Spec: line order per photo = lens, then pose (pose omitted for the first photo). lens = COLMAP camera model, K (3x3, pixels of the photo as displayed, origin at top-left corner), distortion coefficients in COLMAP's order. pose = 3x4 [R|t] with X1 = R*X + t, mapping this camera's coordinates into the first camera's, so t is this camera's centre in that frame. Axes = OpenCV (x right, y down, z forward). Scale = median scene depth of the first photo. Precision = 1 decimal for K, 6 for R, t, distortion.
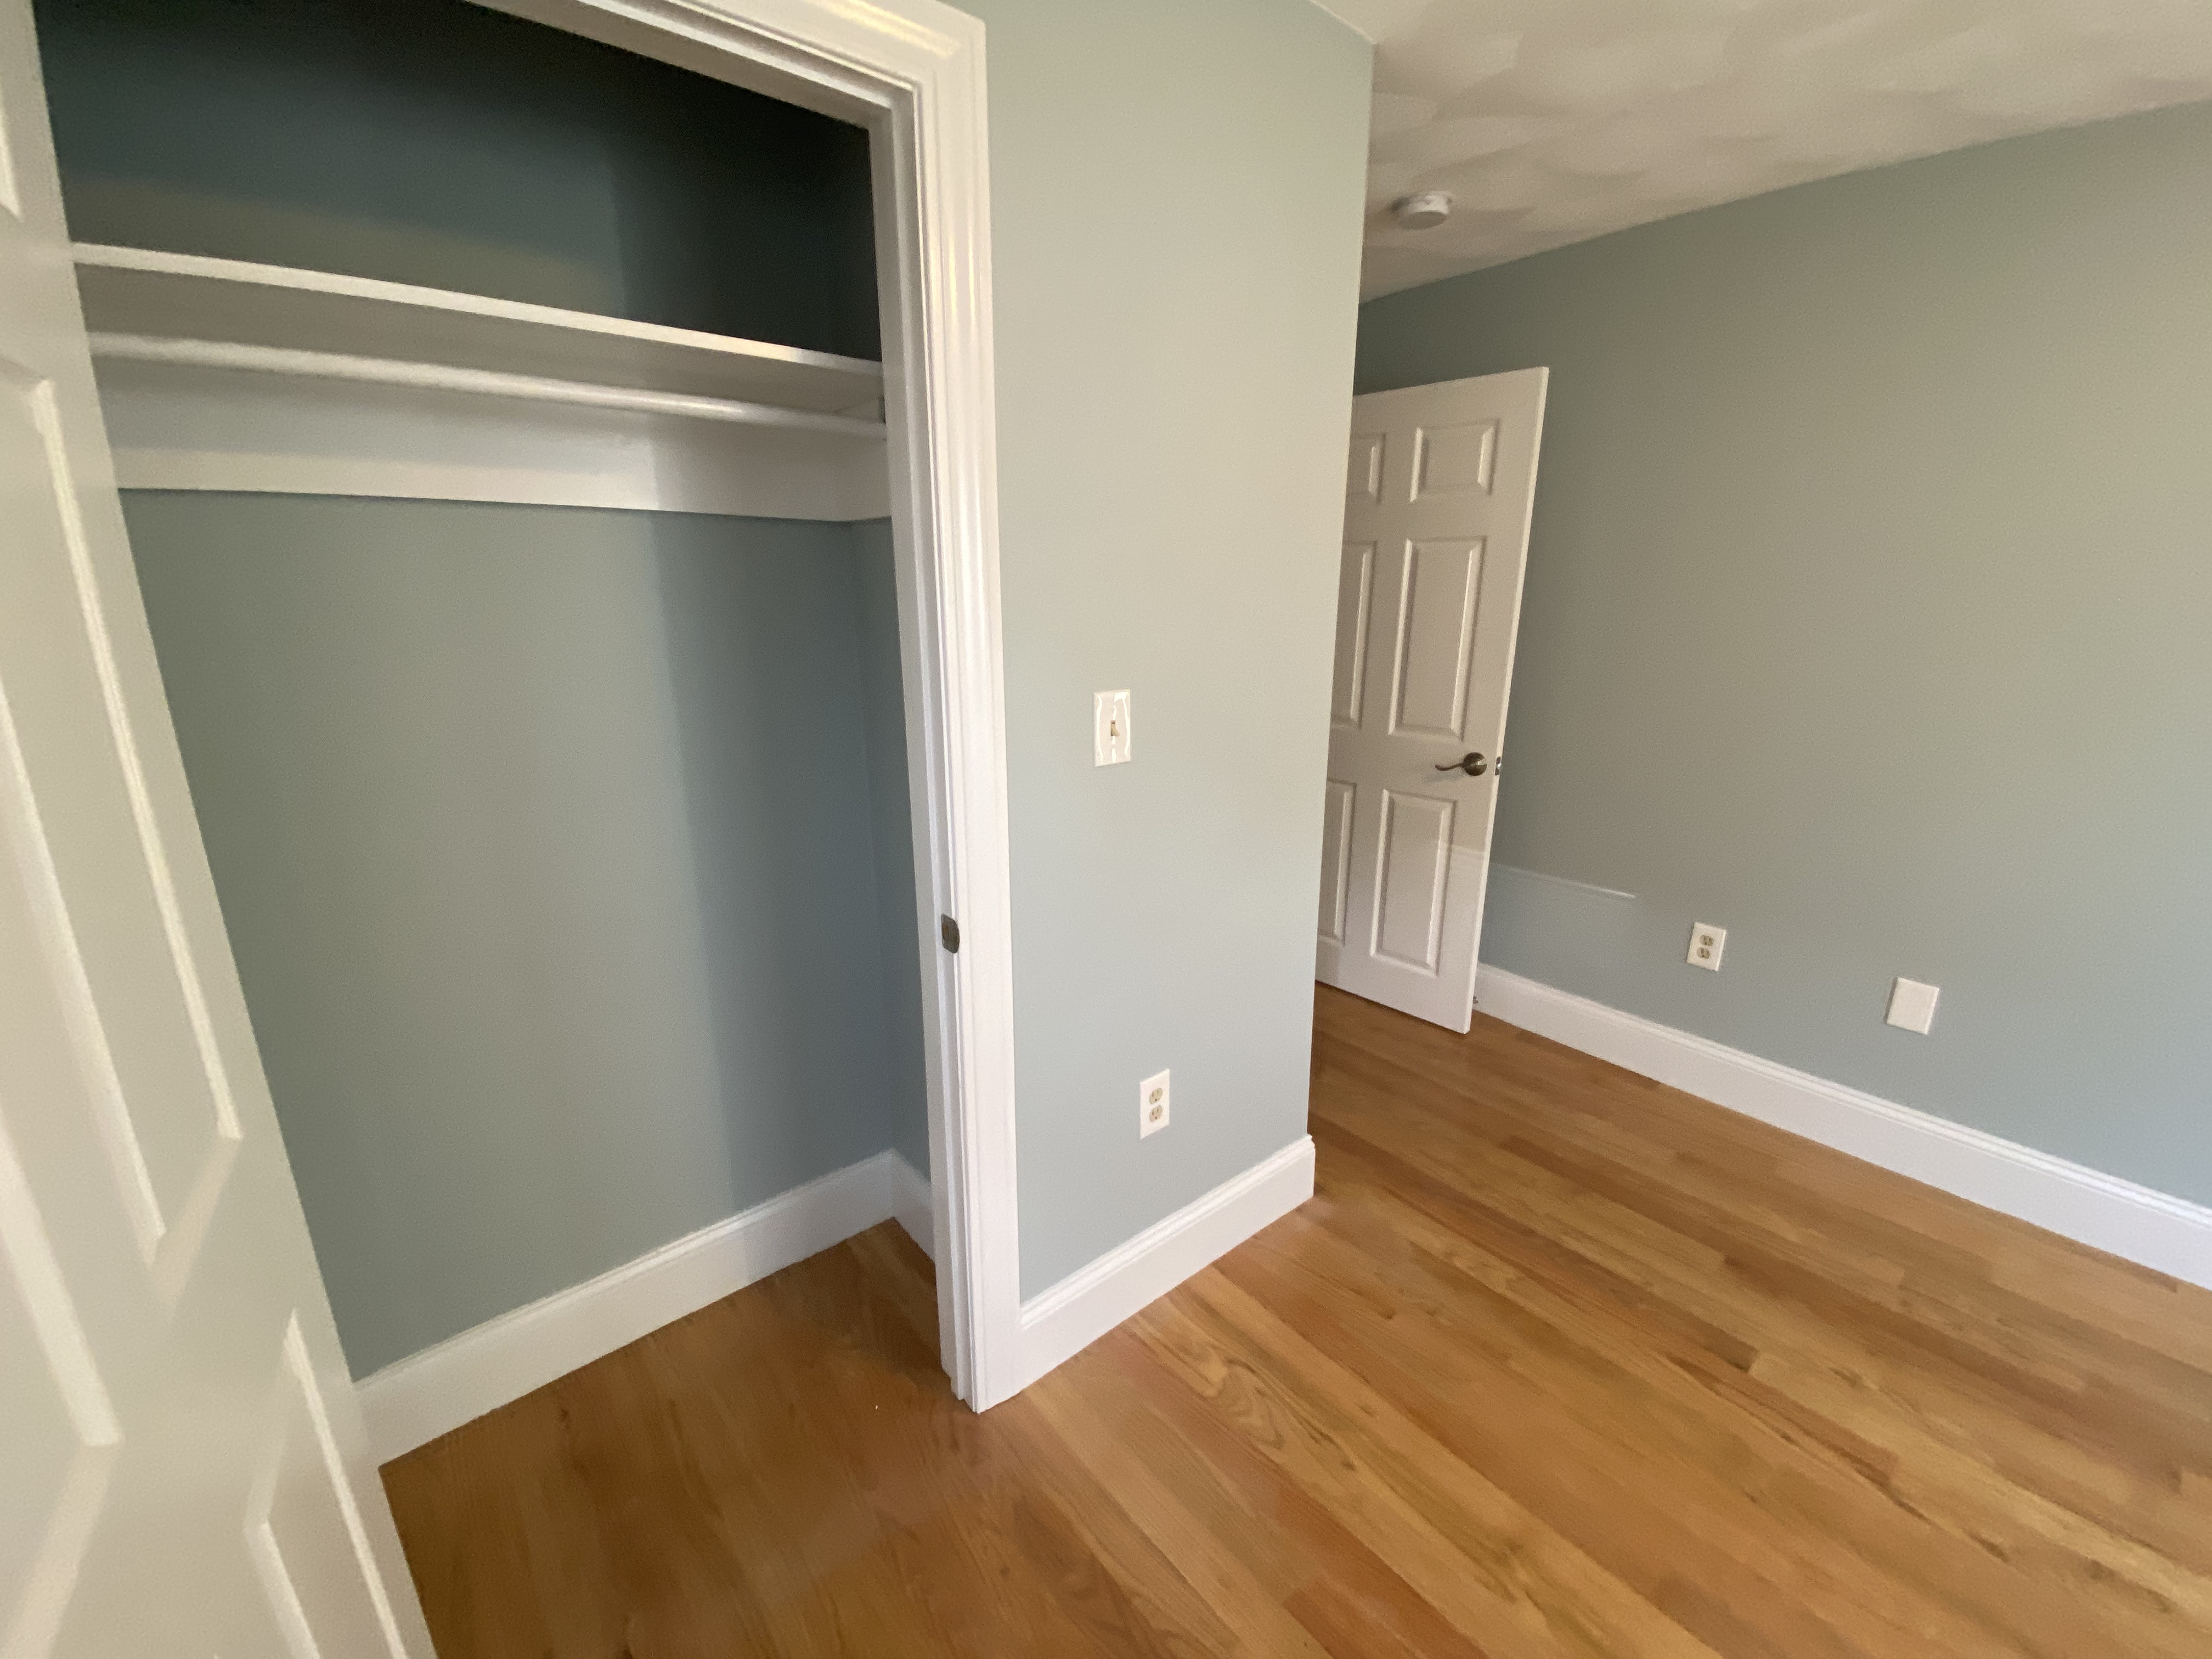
lens RADIAL K [[901.3, 0, 1106.0], [0, 901.3, 829.5], [0, 0, 1]] dist [0.037084, -0.025423]
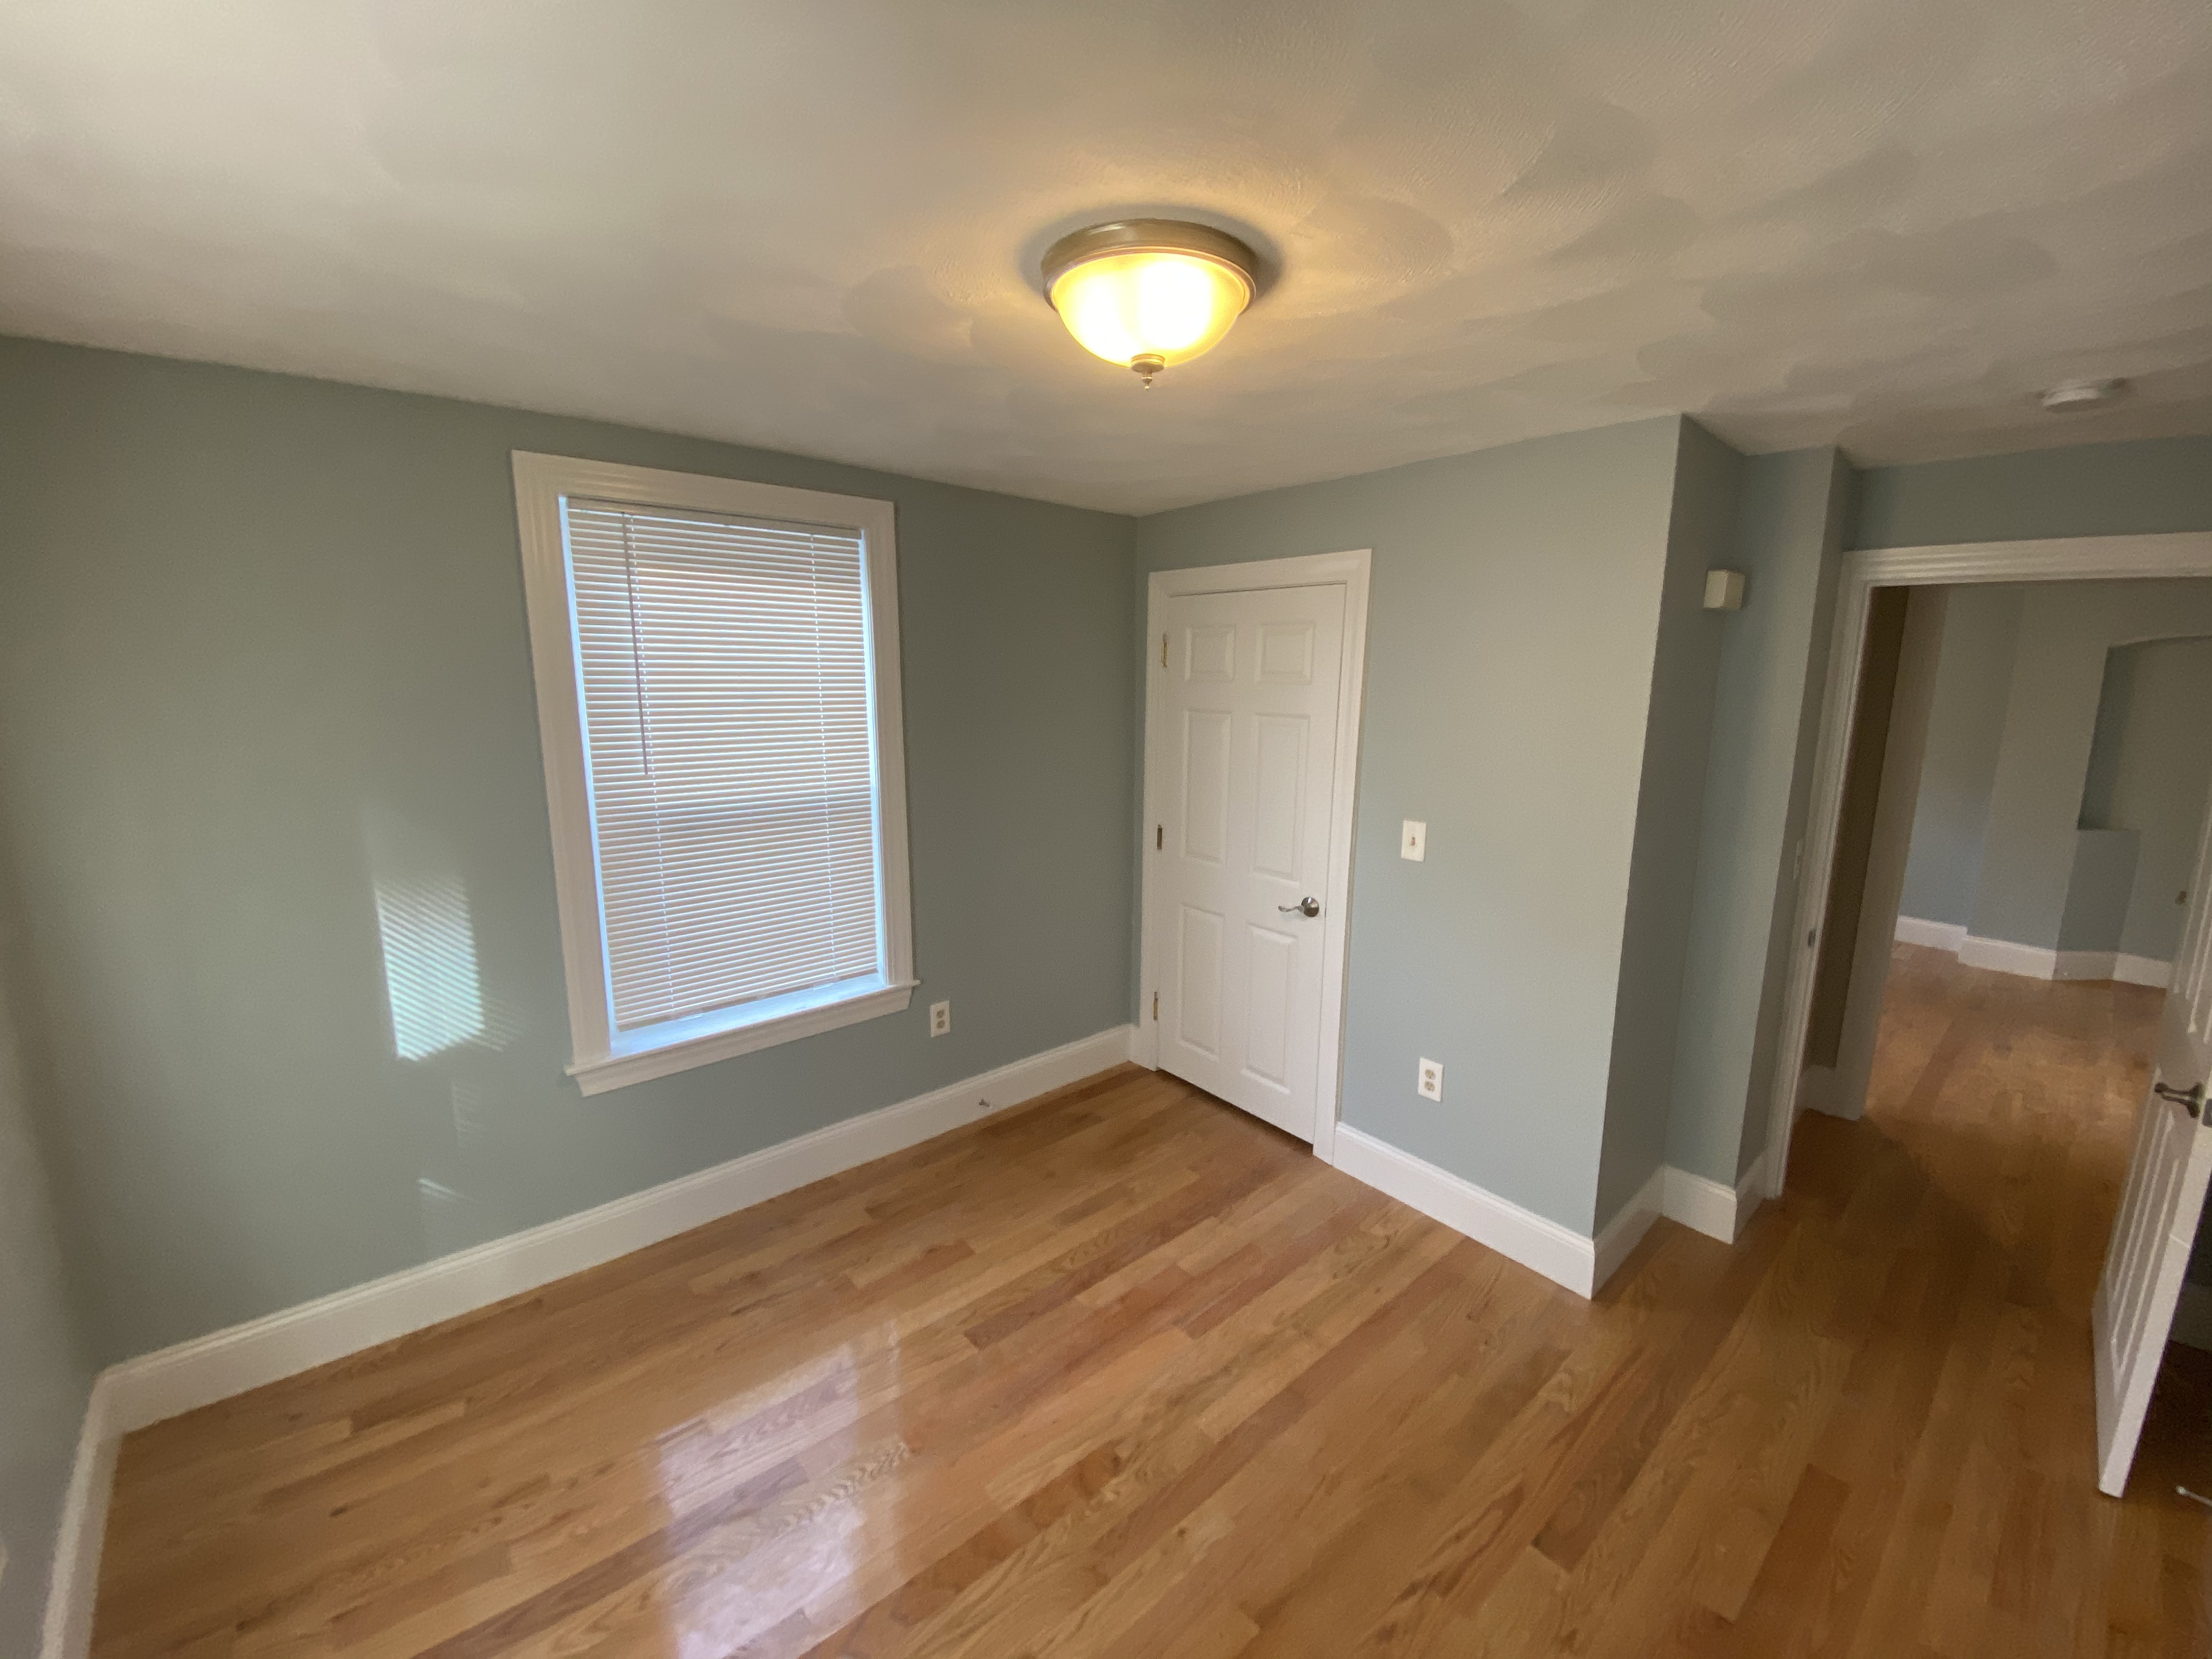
lens RADIAL K [[896.5, 0, 1110.3], [0, 896.5, 825.2], [0, 0, 1]] dist [0.024287, -0.021813]
pose [[0.008574, 0.178510, -0.983901, 1.693637], [-0.269260, 0.948007, 0.169651, -0.270736], [0.963029, 0.263470, 0.056194, 0.258275]]
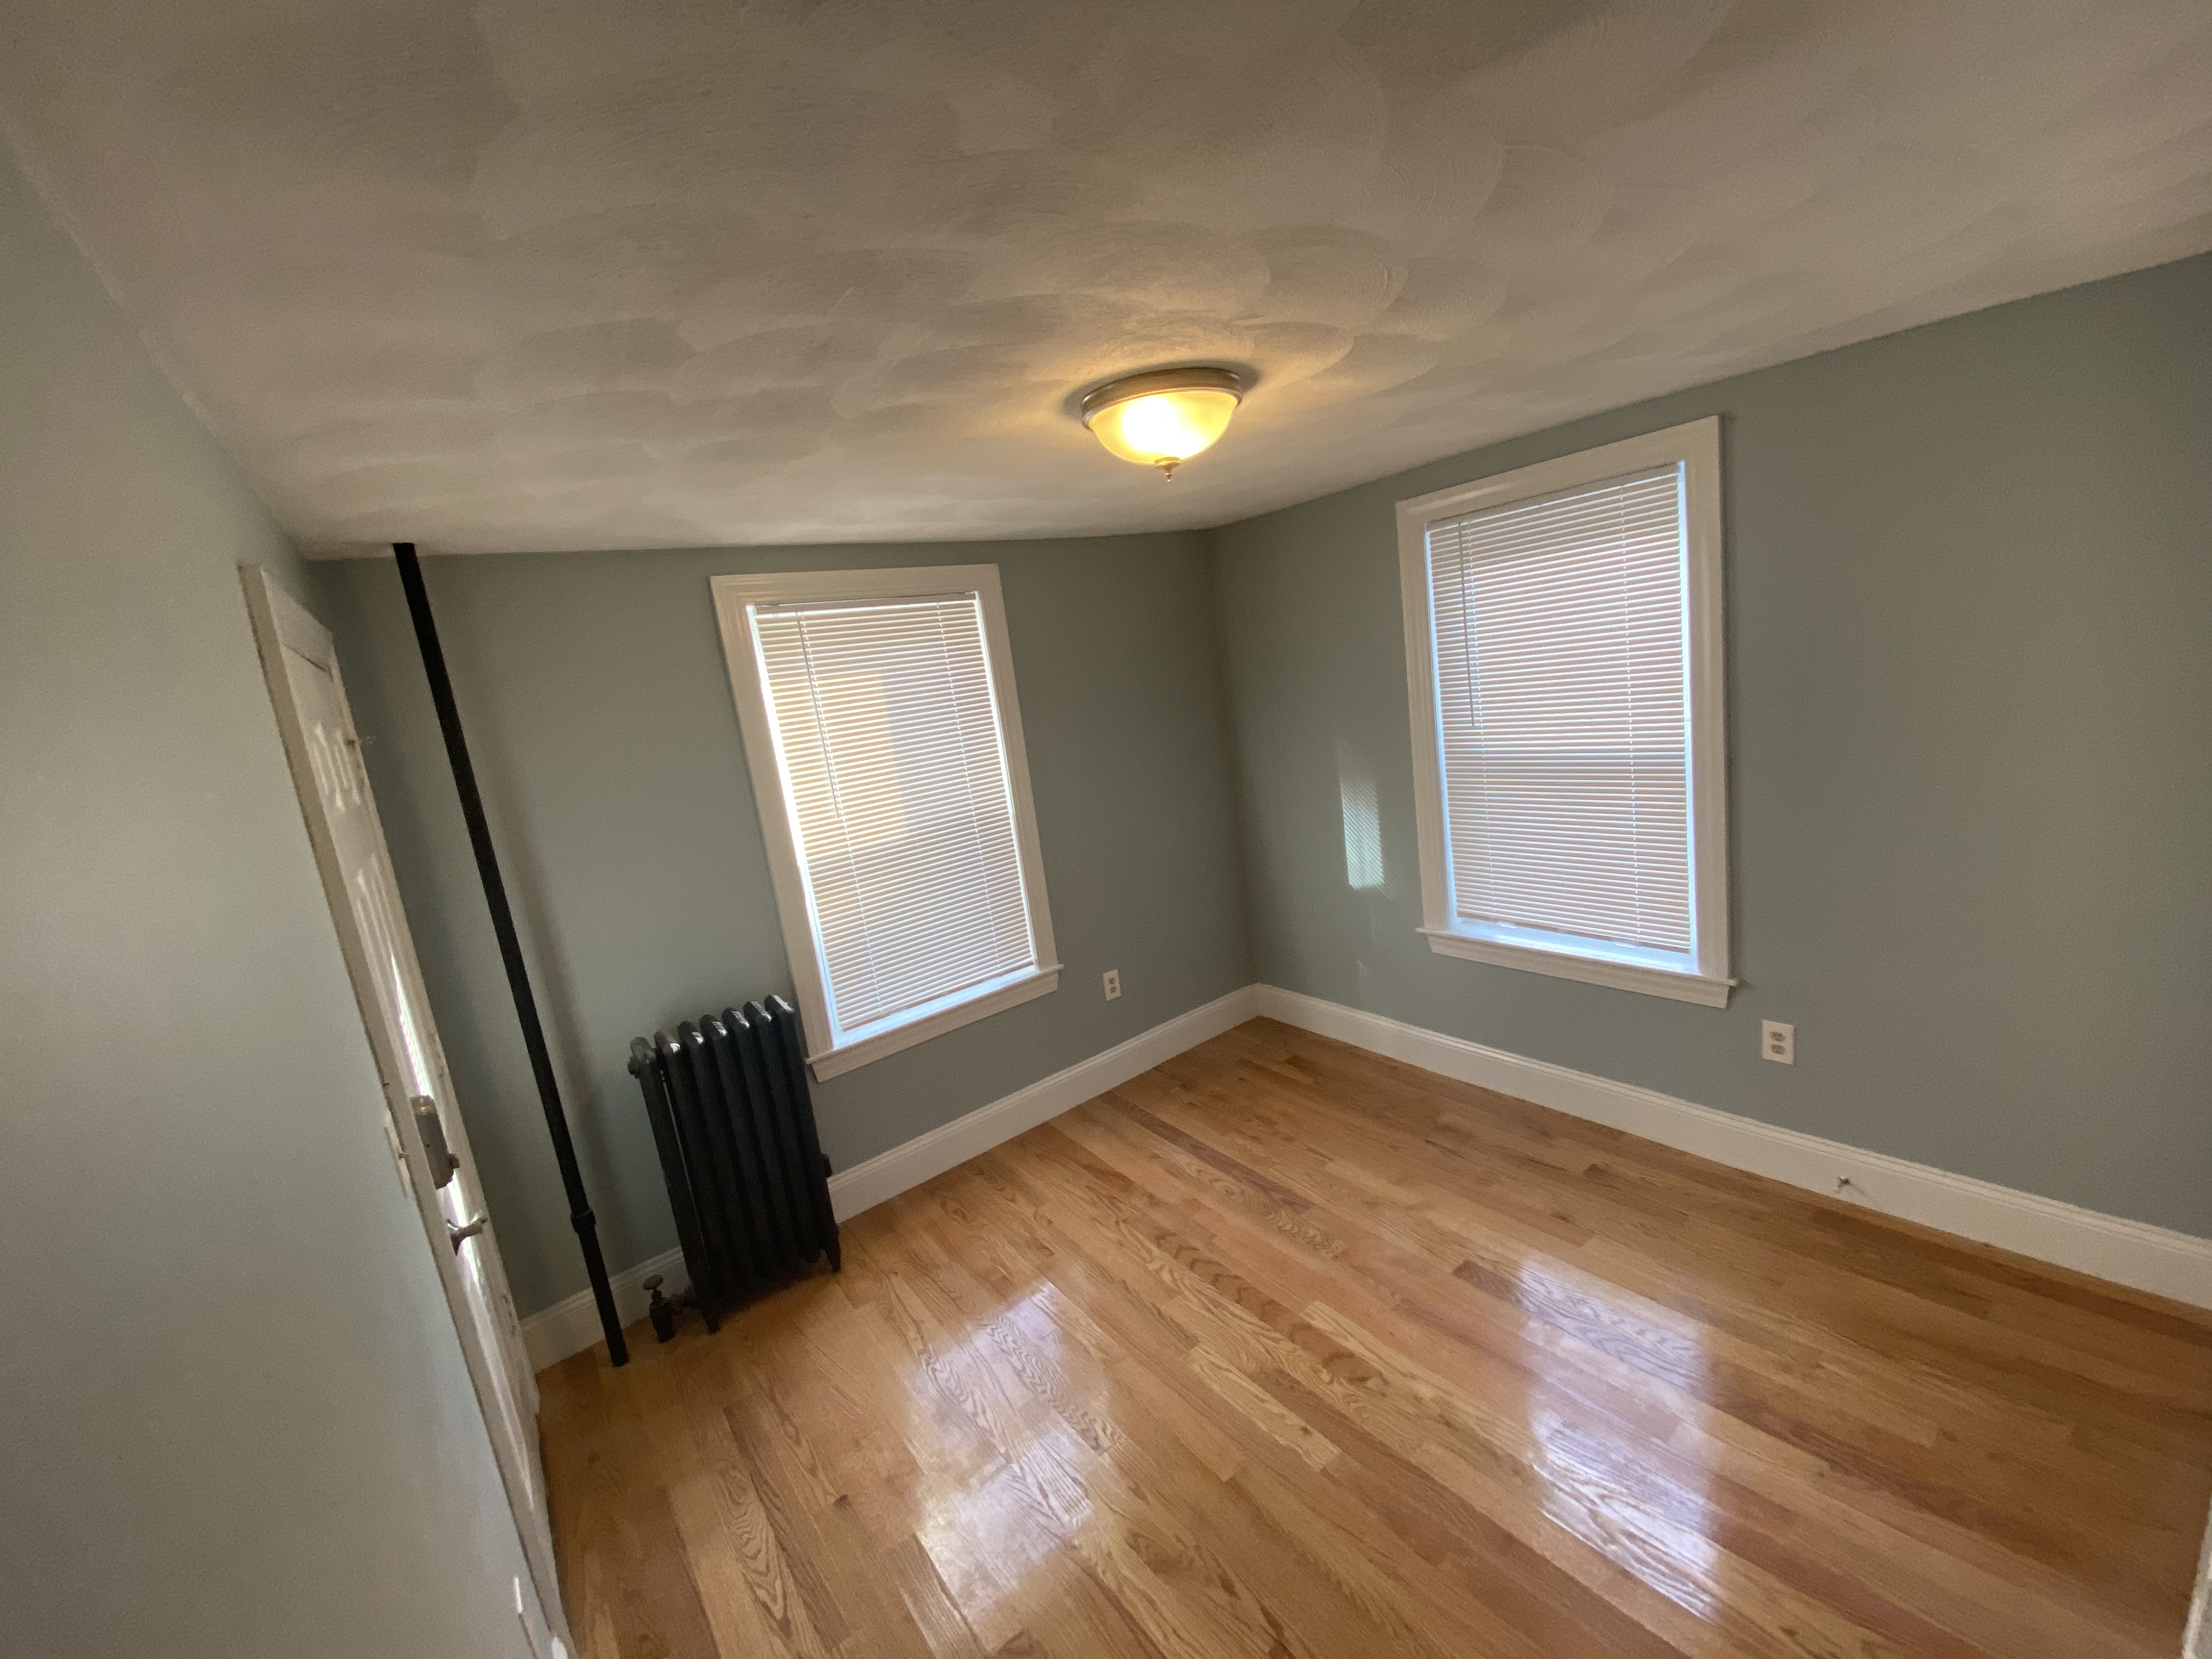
lens RADIAL K [[895.9, 0, 1108.6], [0, 895.9, 826.2], [0, 0, 1]] dist [0.033524, -0.027698]
pose [[-0.988817, 0.123442, 0.083683, 0.793022], [0.147445, 0.893398, 0.424382, -0.637726], [-0.022376, 0.431974, -0.901608, 1.458271]]
